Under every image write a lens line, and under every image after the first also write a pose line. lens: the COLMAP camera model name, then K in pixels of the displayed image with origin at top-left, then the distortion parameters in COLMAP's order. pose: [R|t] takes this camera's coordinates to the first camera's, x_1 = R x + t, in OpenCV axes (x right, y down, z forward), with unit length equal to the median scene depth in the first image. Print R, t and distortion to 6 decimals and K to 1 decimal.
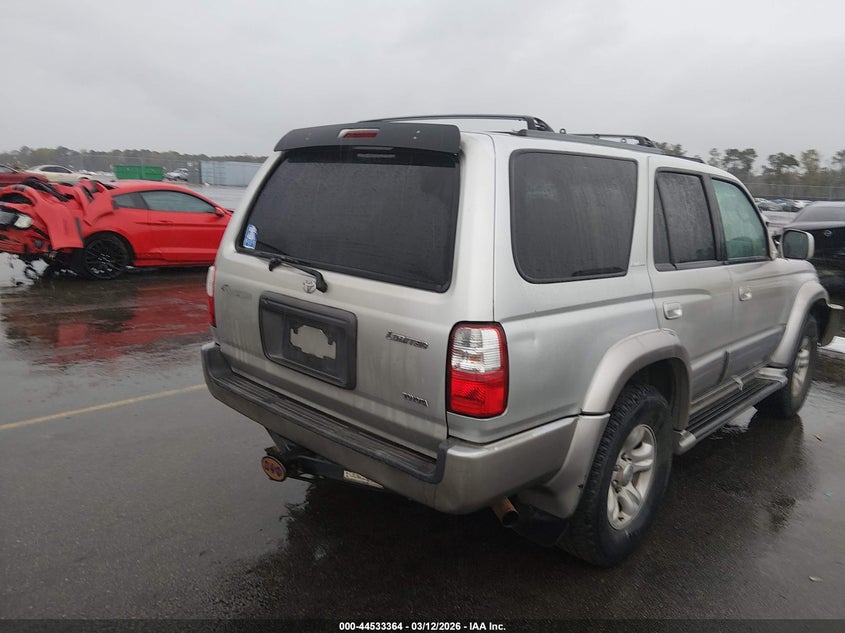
lens RADIAL K [[645.1, 0, 426.9], [0, 645.1, 316.2], [0, 0, 1]] dist [0.116408, -0.004375]
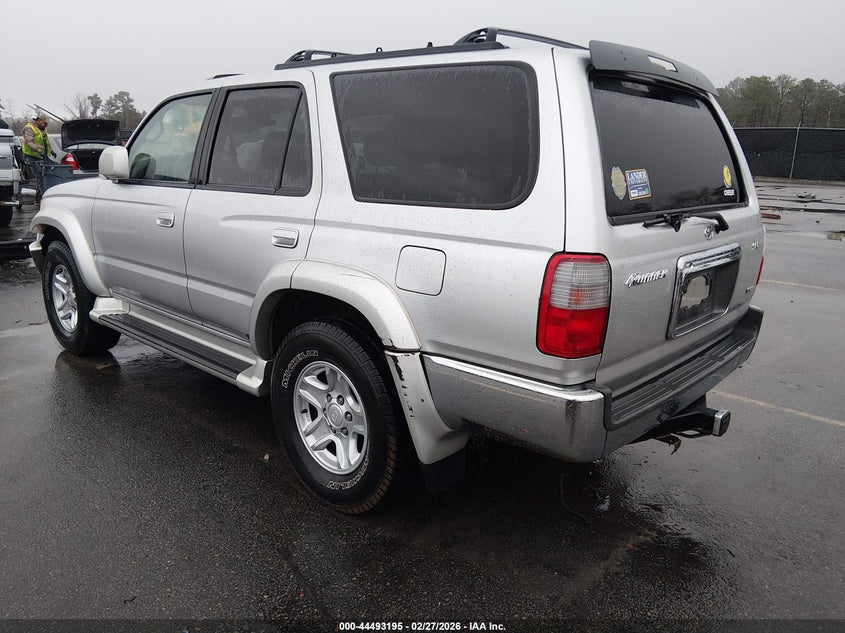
lens RADIAL K [[645.1, 0, 426.9], [0, 645.1, 316.2], [0, 0, 1]] dist [0.116408, -0.004375]
pose [[-0.002222, -0.291274, 0.956637, -1.044300], [0.173218, 0.942066, 0.287240, -0.256478], [-0.984881, 0.166345, 0.048361, 1.274327]]
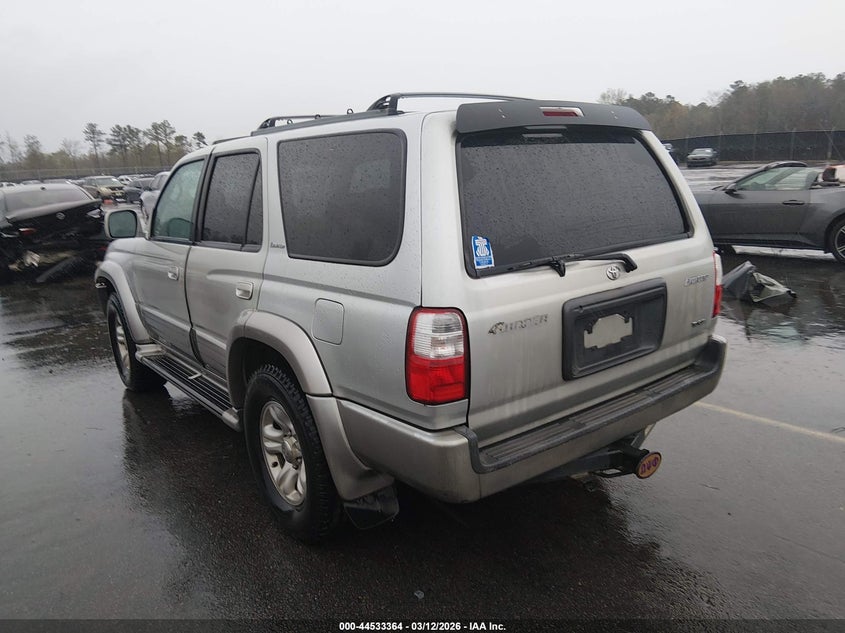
lens RADIAL K [[645.1, 0, 426.9], [0, 645.1, 316.2], [0, 0, 1]] dist [0.116408, -0.004375]
pose [[0.164317, -0.274133, 0.947550, -1.064785], [0.251620, 0.940477, 0.228453, -0.253832], [-0.953775, 0.200884, 0.223514, 0.981605]]
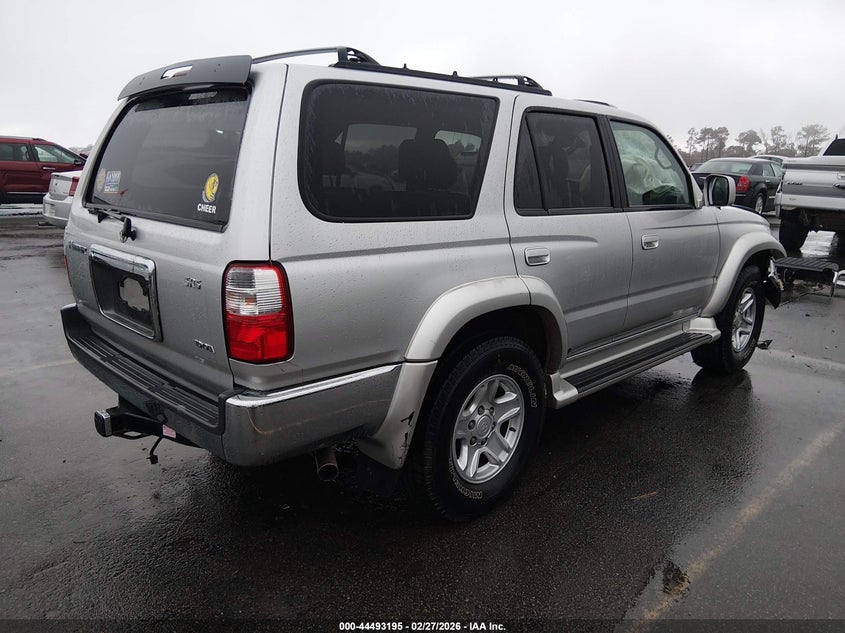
lens RADIAL K [[645.1, 0, 426.9], [0, 645.1, 316.2], [0, 0, 1]] dist [0.116408, -0.004375]
pose [[0.998781, -0.024320, -0.042958, 0.278772], [0.025875, 0.999016, 0.036011, 0.044676], [0.042040, -0.037078, 0.998428, 0.045582]]
